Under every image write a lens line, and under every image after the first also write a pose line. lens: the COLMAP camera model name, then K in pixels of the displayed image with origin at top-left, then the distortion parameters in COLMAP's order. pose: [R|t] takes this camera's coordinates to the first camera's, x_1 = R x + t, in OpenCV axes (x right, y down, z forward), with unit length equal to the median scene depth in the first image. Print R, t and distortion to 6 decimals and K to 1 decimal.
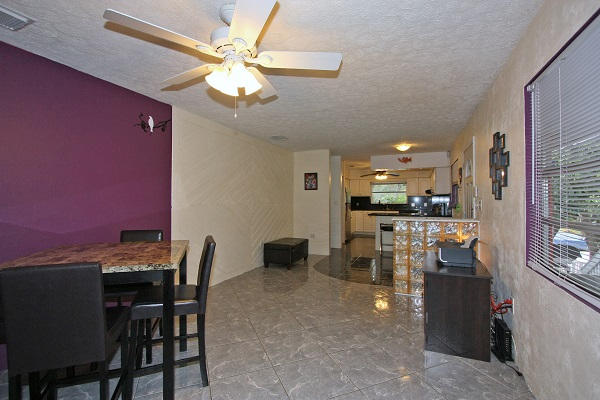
lens RADIAL K [[284.3, 0, 300.6], [0, 284.3, 202.5], [0, 0, 1]] dist [-0.001441, -0.000807]
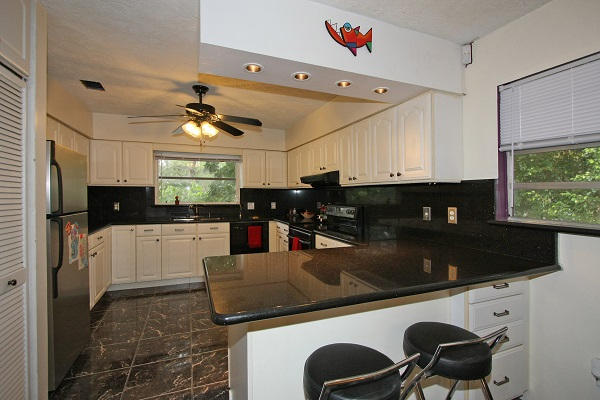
lens RADIAL K [[284.3, 0, 302.0], [0, 284.3, 206.0], [0, 0, 1]] dist [-0.001441, -0.000807]
pose [[0.705719, -0.014988, 0.708333, 0.152617], [-0.006103, 0.999611, 0.027232, -0.009360], [-0.708466, -0.023541, 0.705353, 0.800470]]
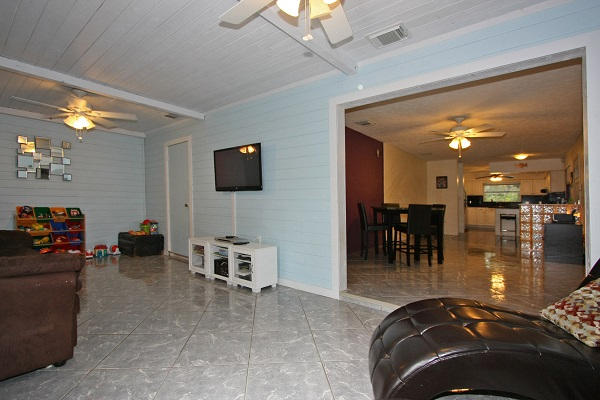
lens RADIAL K [[284.3, 0, 301.4], [0, 284.3, 195.2], [0, 0, 1]] dist [-0.001441, -0.000807]
pose [[0.961934, 0.008335, -0.273156, -0.211618], [-0.017355, 0.999380, -0.030622, 0.036357], [0.272731, 0.034197, 0.961482, -0.443446]]
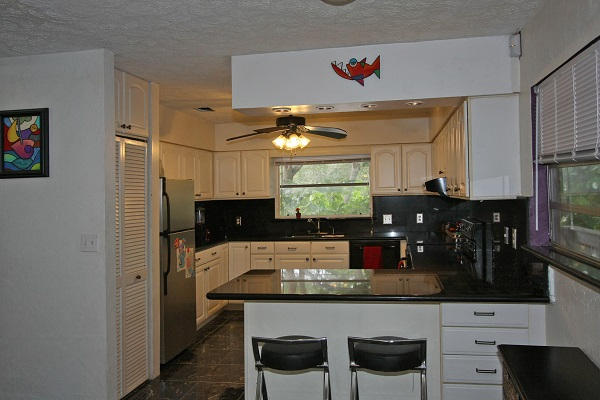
lens RADIAL K [[524.0, 0, 300.6], [0, 524.0, 196.0], [0, 0, 1]] dist [0.004612, 0.004186]
pose [[0.976451, -0.019313, 0.214873, 0.197612], [0.020570, 0.999782, -0.003618, -0.030232], [-0.214756, 0.007953, 0.976635, 0.507406]]
